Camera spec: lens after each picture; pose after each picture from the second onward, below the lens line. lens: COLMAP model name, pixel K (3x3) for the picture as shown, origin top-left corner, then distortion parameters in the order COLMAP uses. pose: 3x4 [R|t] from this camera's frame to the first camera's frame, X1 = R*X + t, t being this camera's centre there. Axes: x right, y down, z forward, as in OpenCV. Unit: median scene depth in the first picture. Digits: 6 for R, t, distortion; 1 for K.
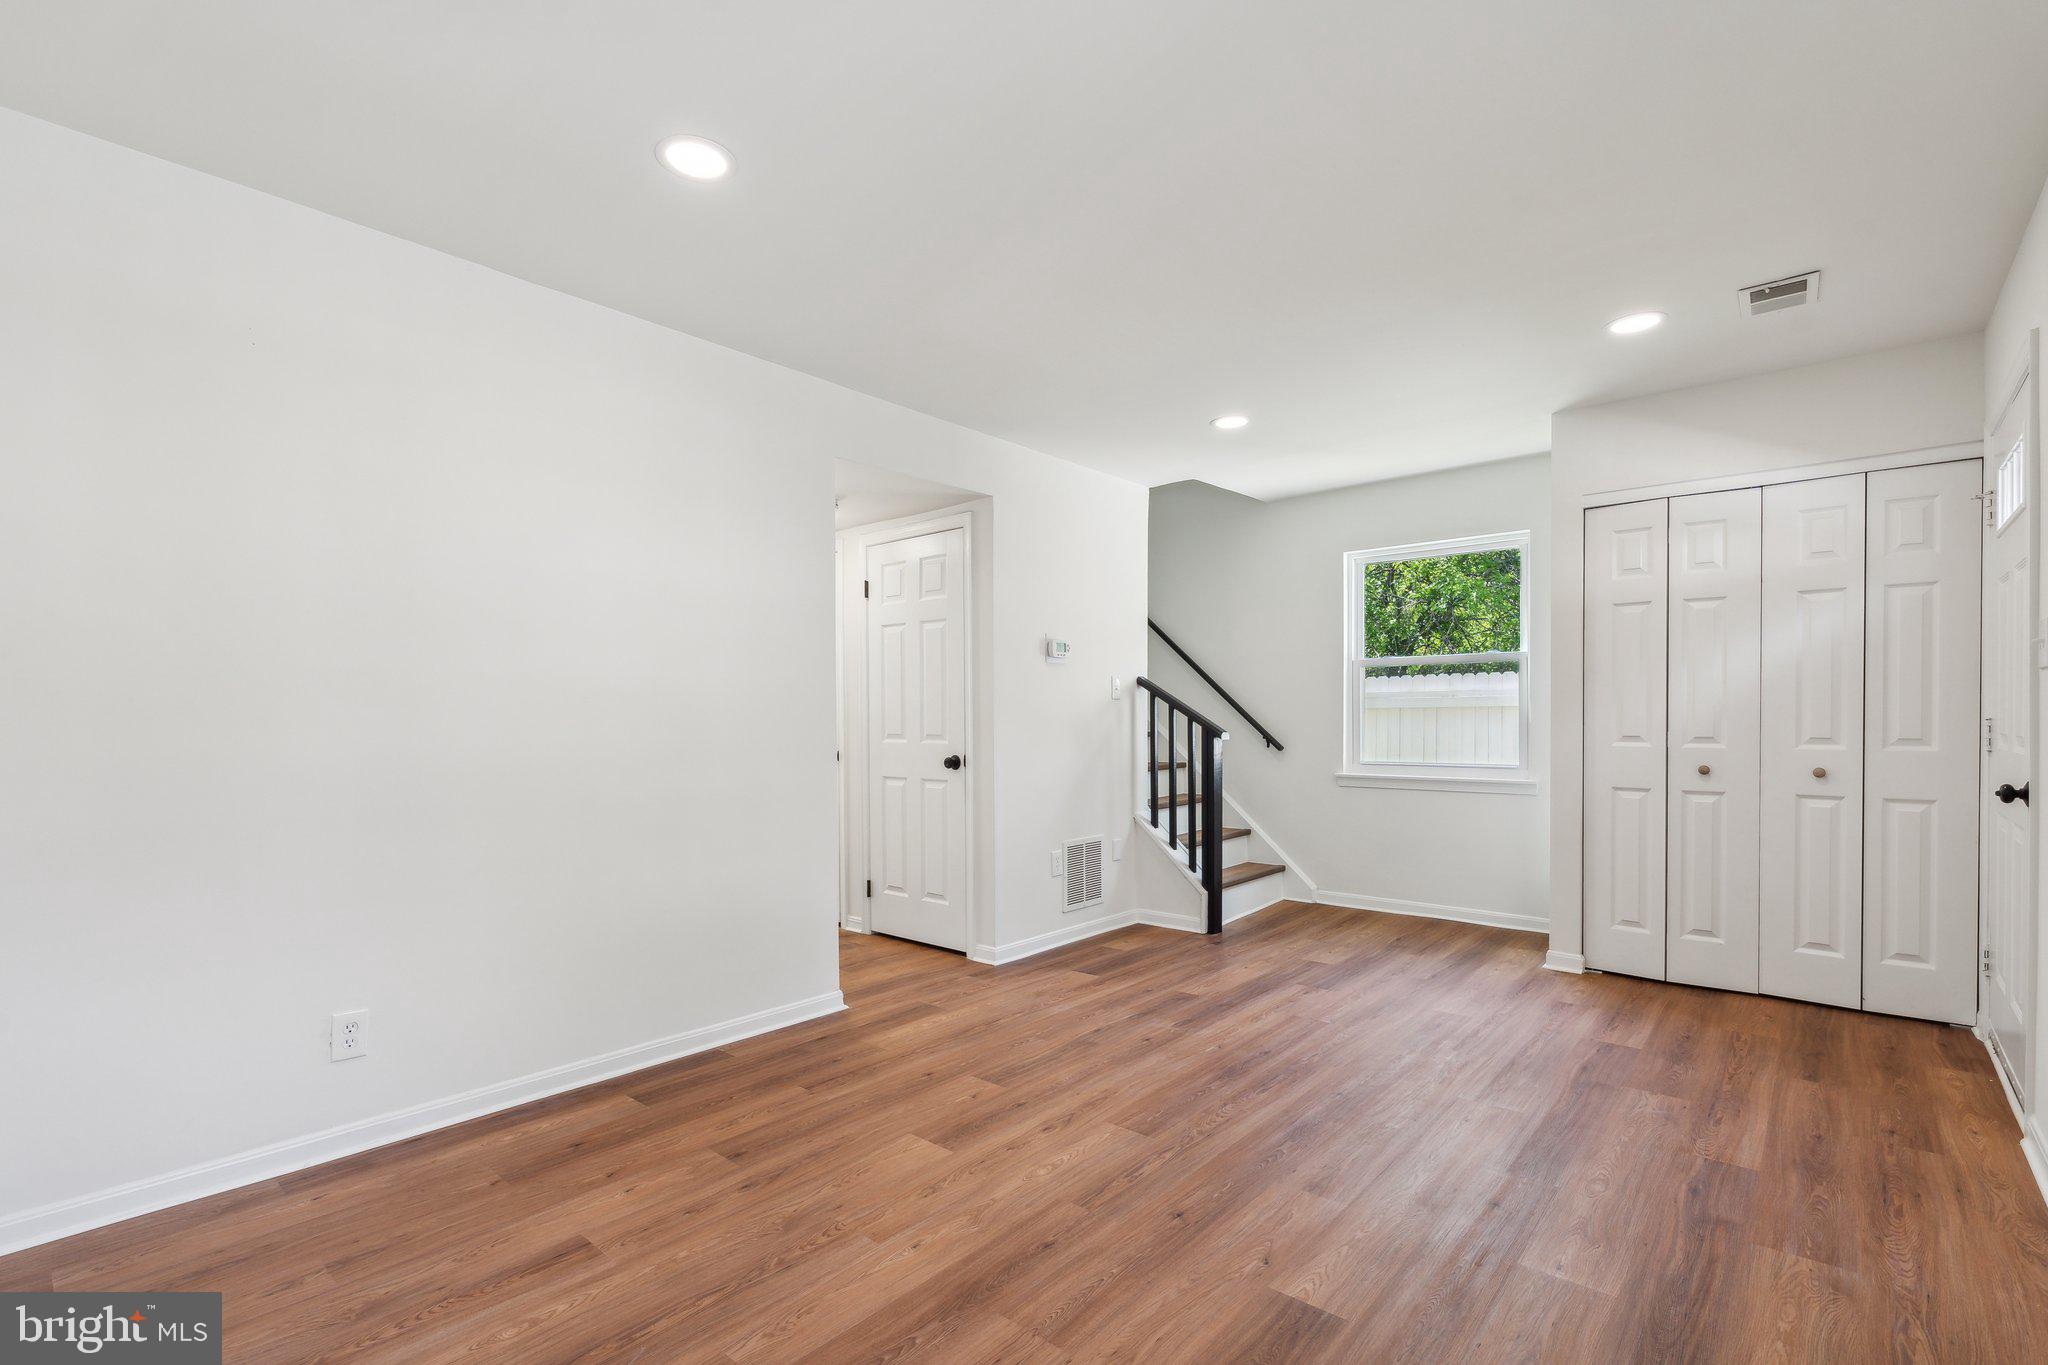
lens RADIAL K [[924.6, 0, 1030.6], [0, 924.6, 699.6], [0, 0, 1]] dist [0.000688, -0.000753]
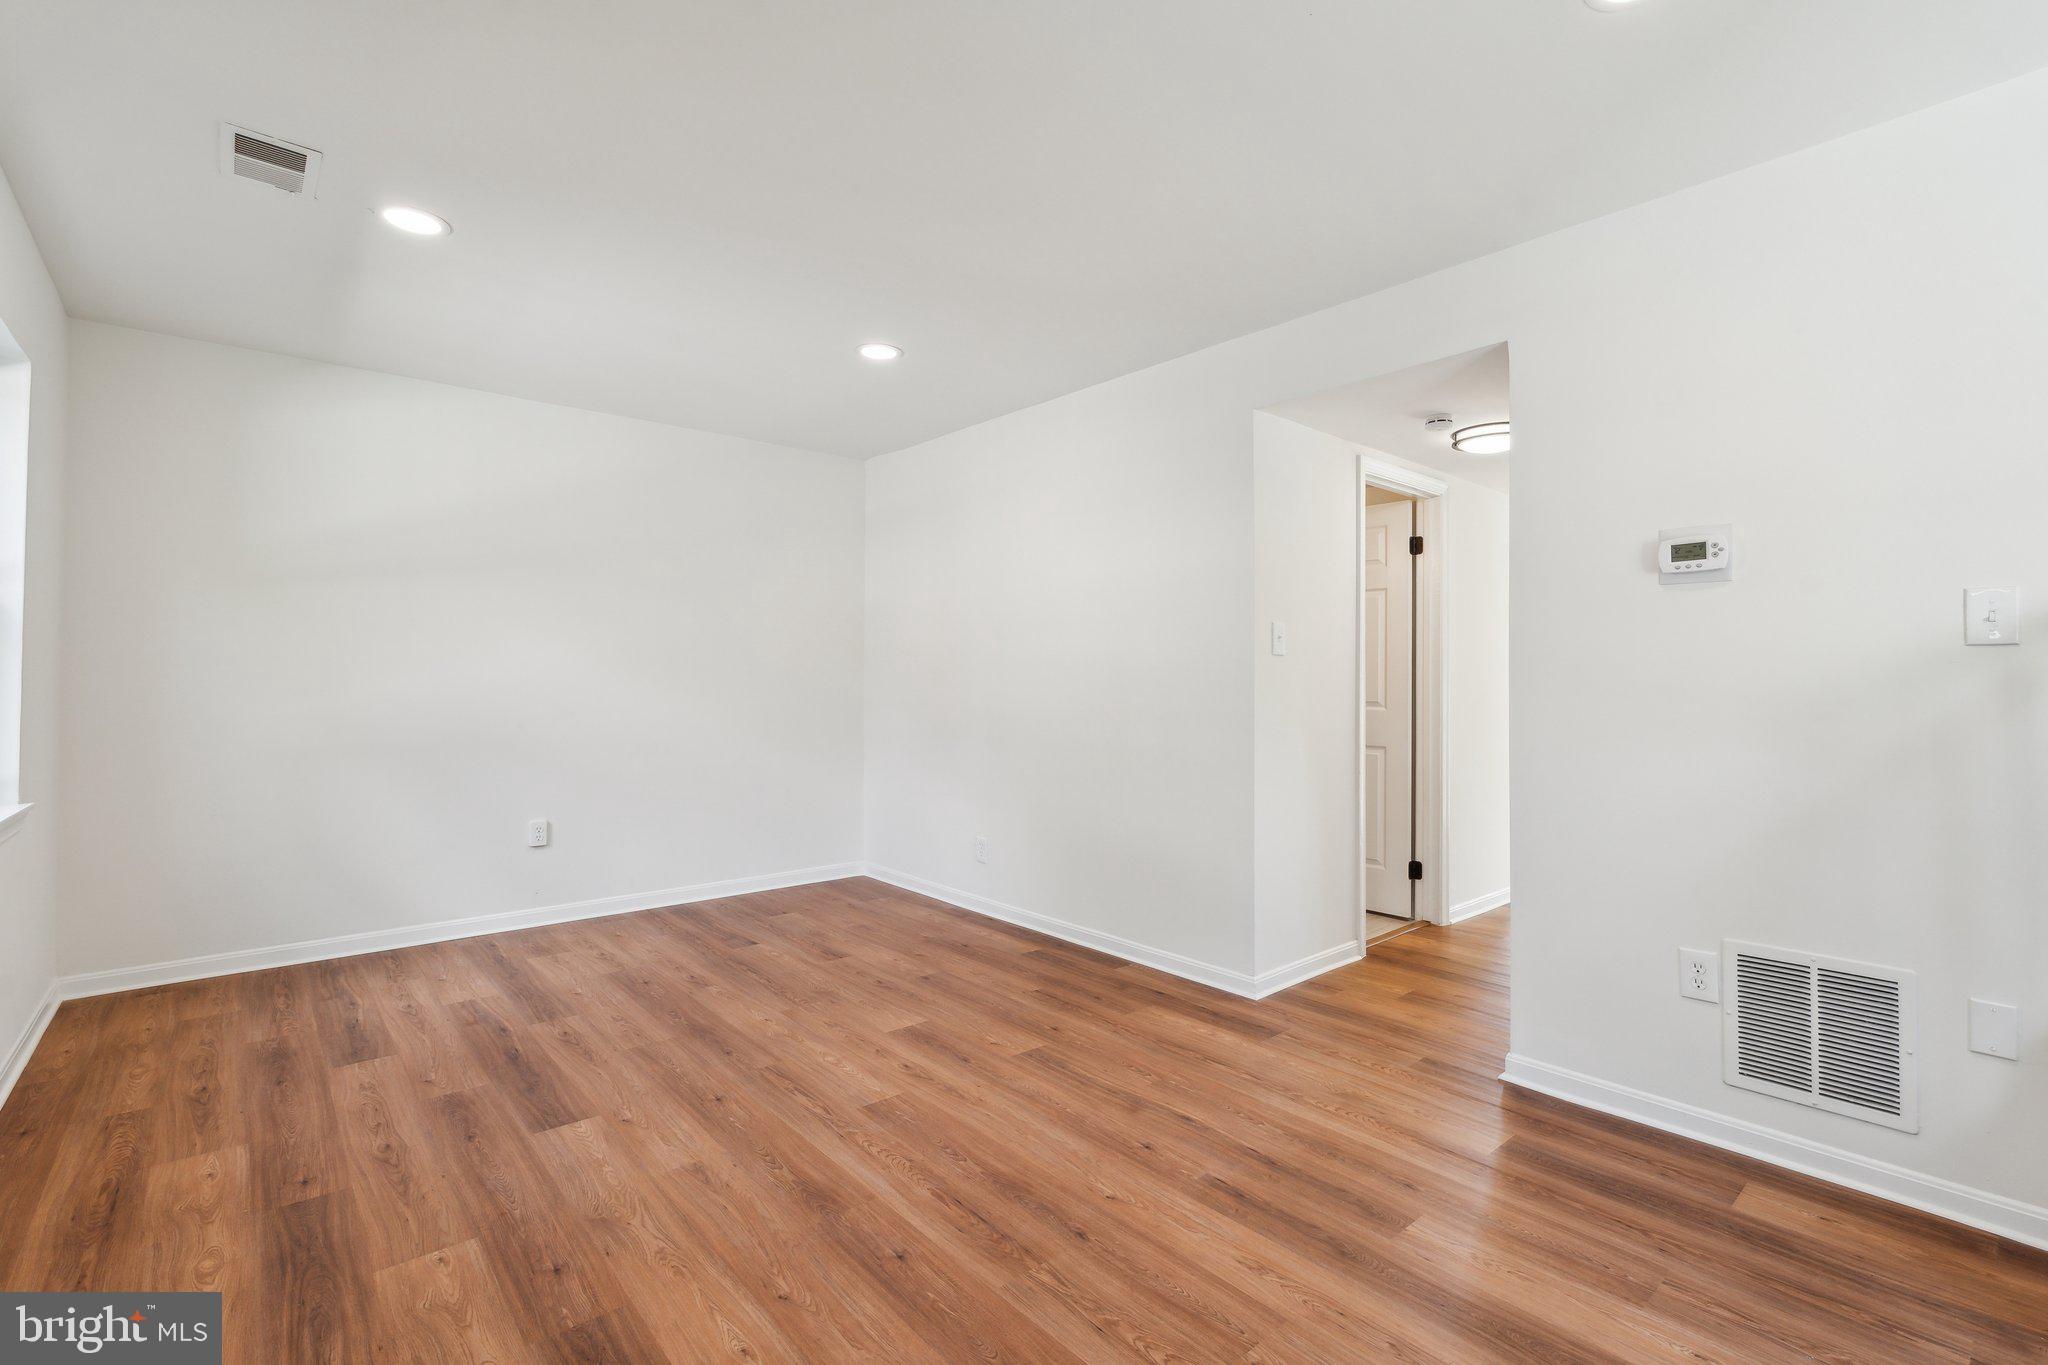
lens RADIAL K [[924.6, 0, 1028.2], [0, 924.6, 684.8], [0, 0, 1]] dist [0.000688, -0.000753]
pose [[-0.145535, 0.007108, -0.989328, 0.927126], [0.020725, 0.999777, 0.004134, 0.013069], [0.989136, -0.019902, -0.145649, 1.137189]]
